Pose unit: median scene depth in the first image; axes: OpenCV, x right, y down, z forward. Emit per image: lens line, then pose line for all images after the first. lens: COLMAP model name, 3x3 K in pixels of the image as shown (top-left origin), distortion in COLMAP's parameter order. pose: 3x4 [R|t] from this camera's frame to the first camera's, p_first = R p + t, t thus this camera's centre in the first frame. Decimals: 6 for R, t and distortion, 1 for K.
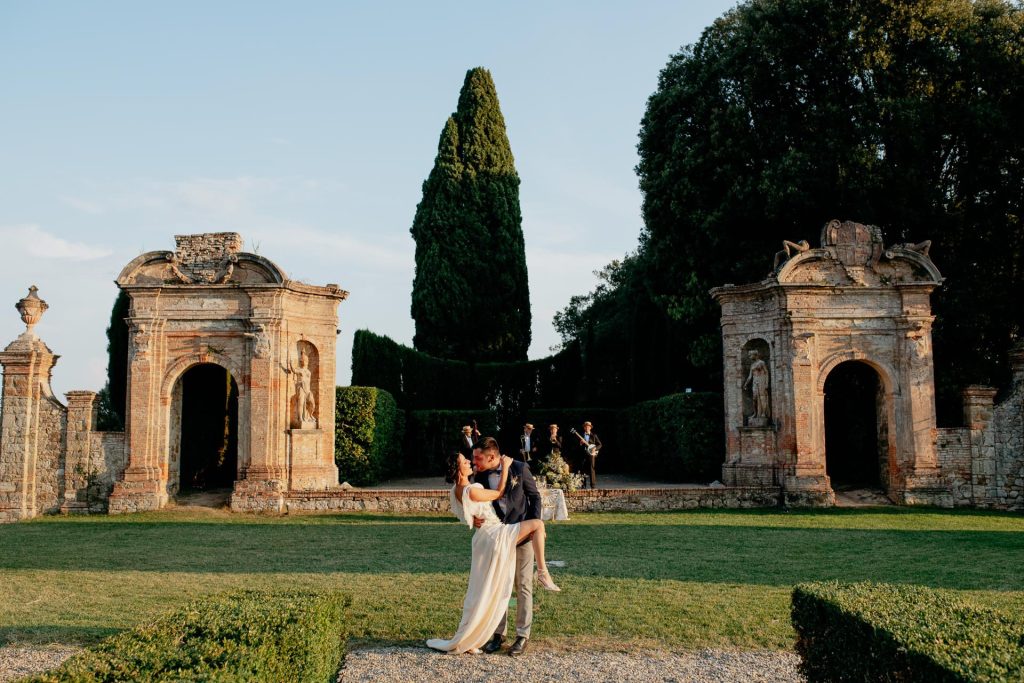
lens RADIAL K [[967.9, 0, 512.0], [0, 967.9, 341.5], [0, 0, 1]] dist [-0.014278, 0.011749]
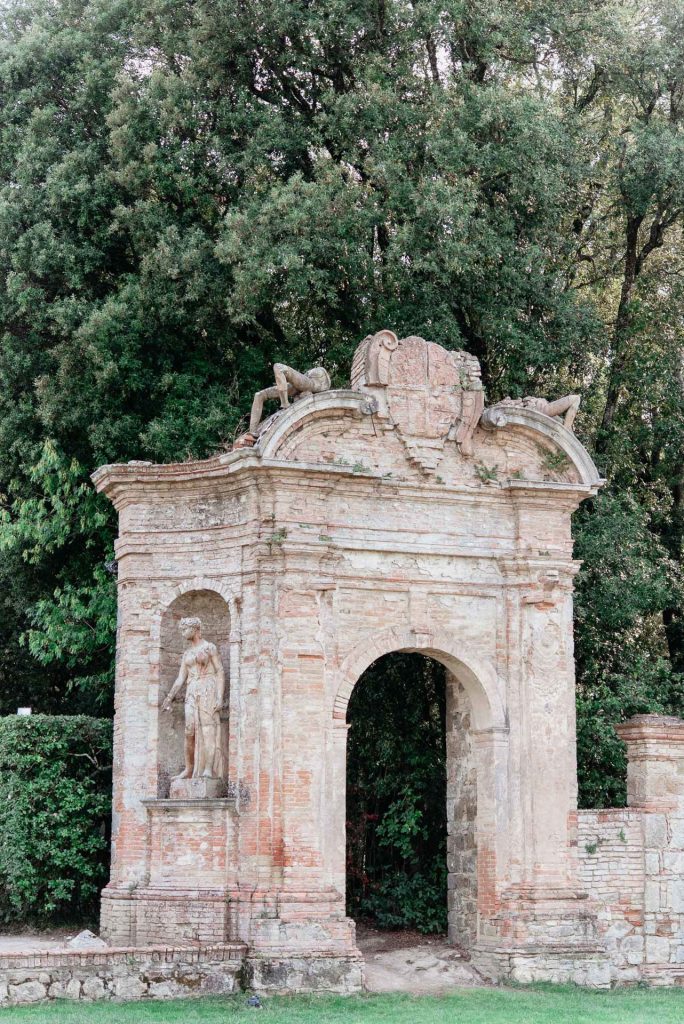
lens RADIAL K [[1802.9, 0, 342.0], [0, 1802.9, 512.0], [0, 0, 1]] dist [-0.005846, -0.274840]
pose [[0.928851, 0.073637, 0.363062, 0.022423], [-0.045915, 0.995372, -0.084414, 0.027478], [-0.367597, 0.061738, 0.927933, 0.249809]]
